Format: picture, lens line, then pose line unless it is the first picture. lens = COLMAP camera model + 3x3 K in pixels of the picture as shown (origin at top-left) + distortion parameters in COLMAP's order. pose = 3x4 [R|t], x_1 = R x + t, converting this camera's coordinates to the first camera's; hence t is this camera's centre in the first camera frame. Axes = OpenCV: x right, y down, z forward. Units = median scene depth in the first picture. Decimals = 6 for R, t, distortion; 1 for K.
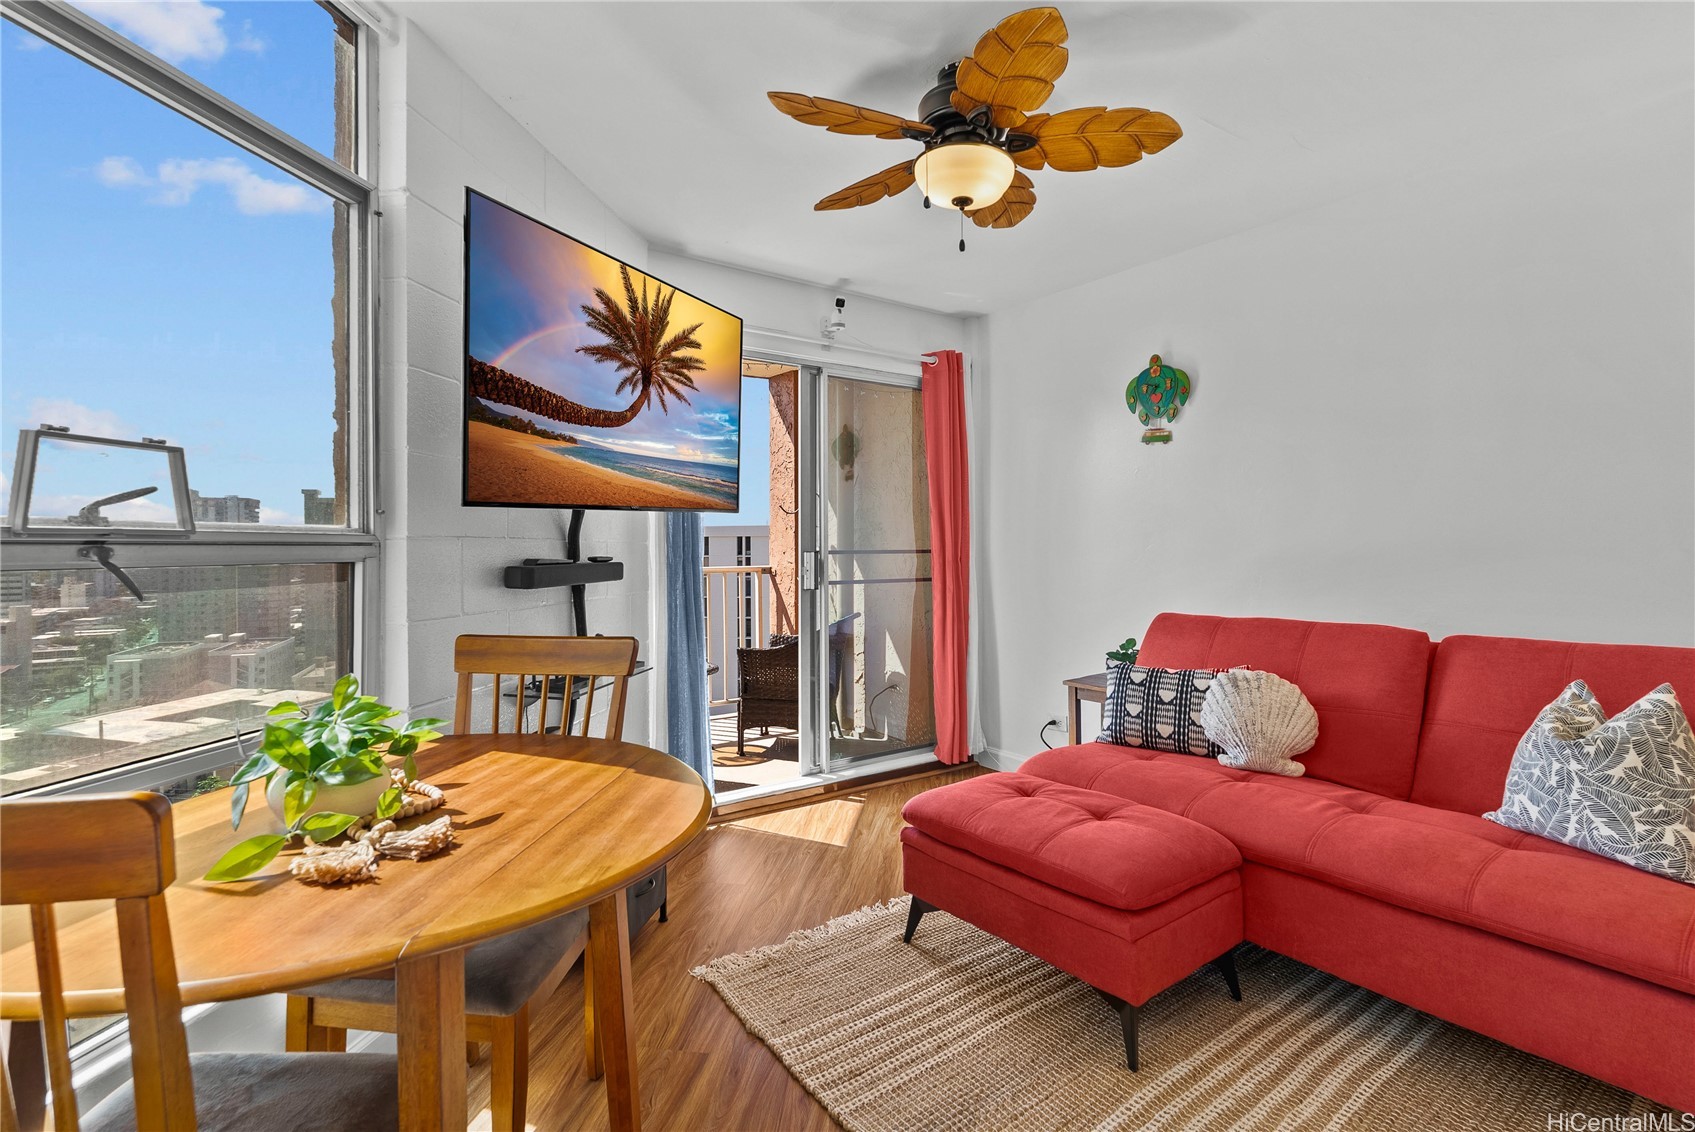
lens RADIAL K [[810.5, 0, 883.1], [0, 810.5, 552.9], [0, 0, 1]] dist [0.000079, 0.000472]
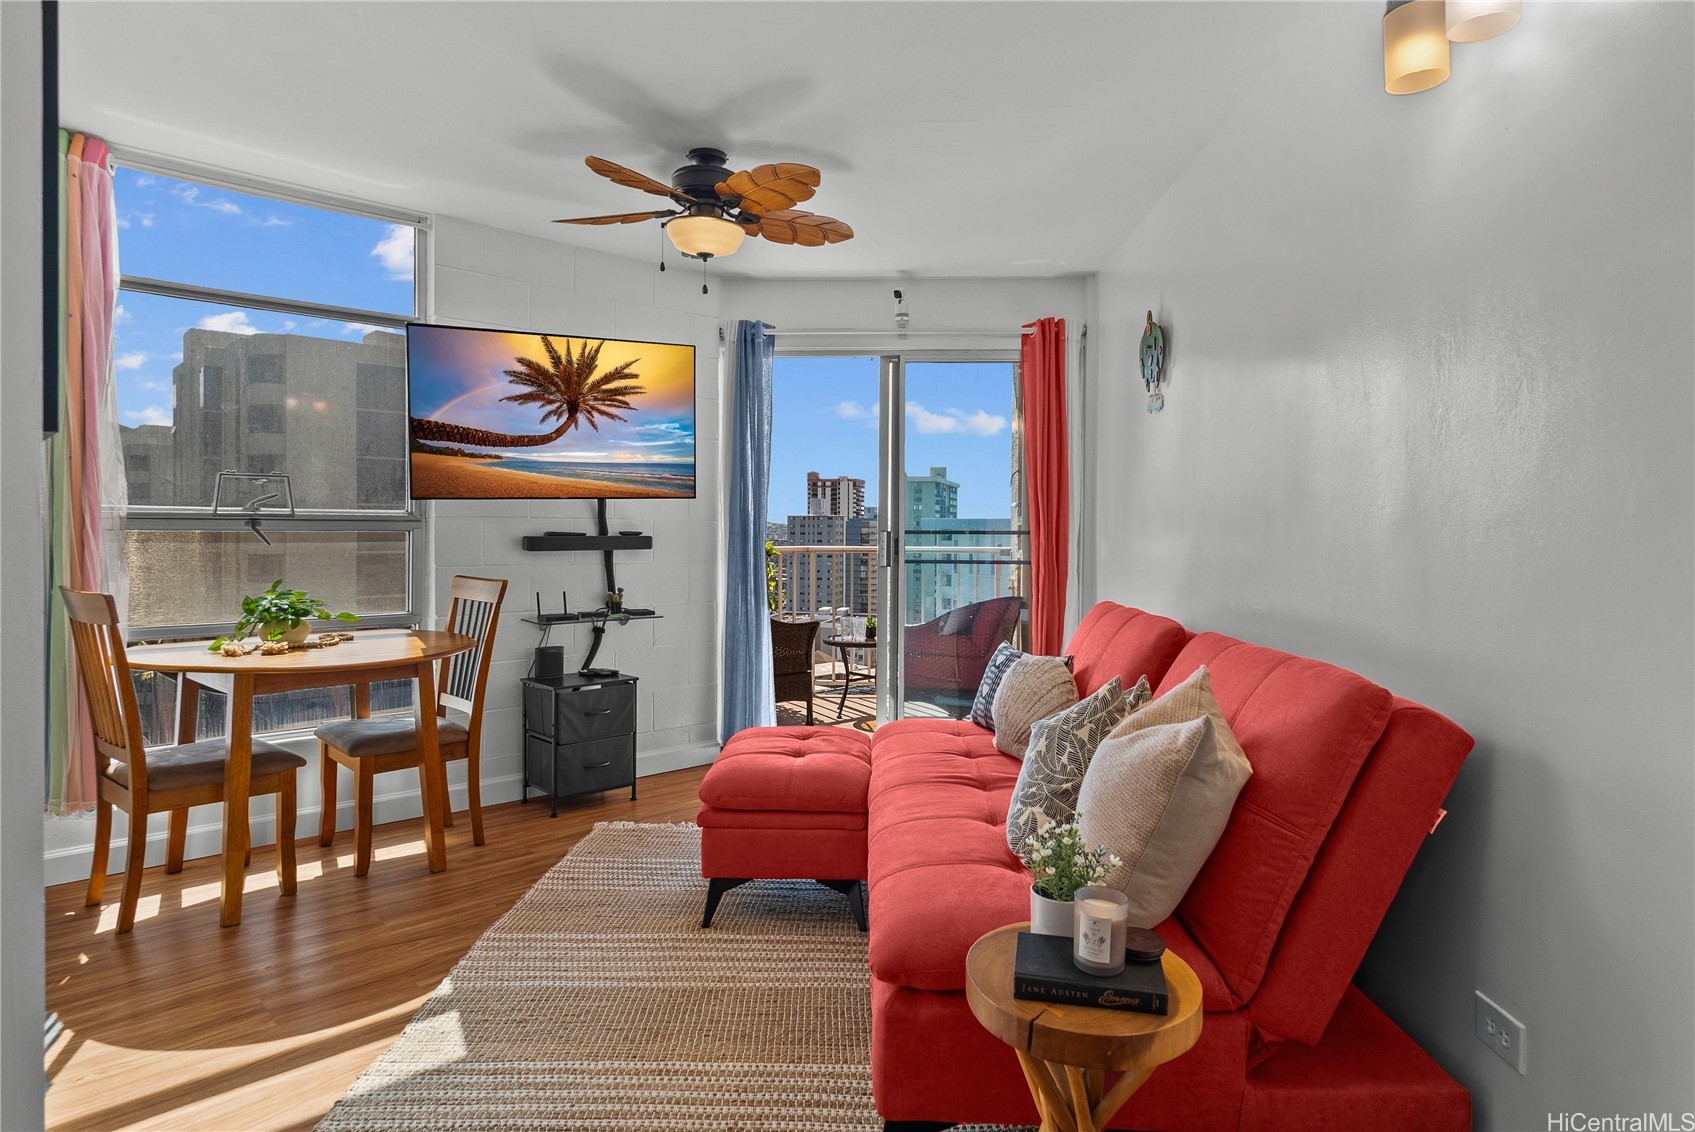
lens RADIAL K [[1002.7, 0, 856.7], [0, 1002.7, 560.0], [0, 0, 1]] dist [0.002818, 0.000165]
pose [[0.778811, 0.028086, -0.626630, 1.220815], [-0.012878, 0.999502, 0.028794, -0.002875], [0.627127, -0.014355, 0.778785, -0.081231]]
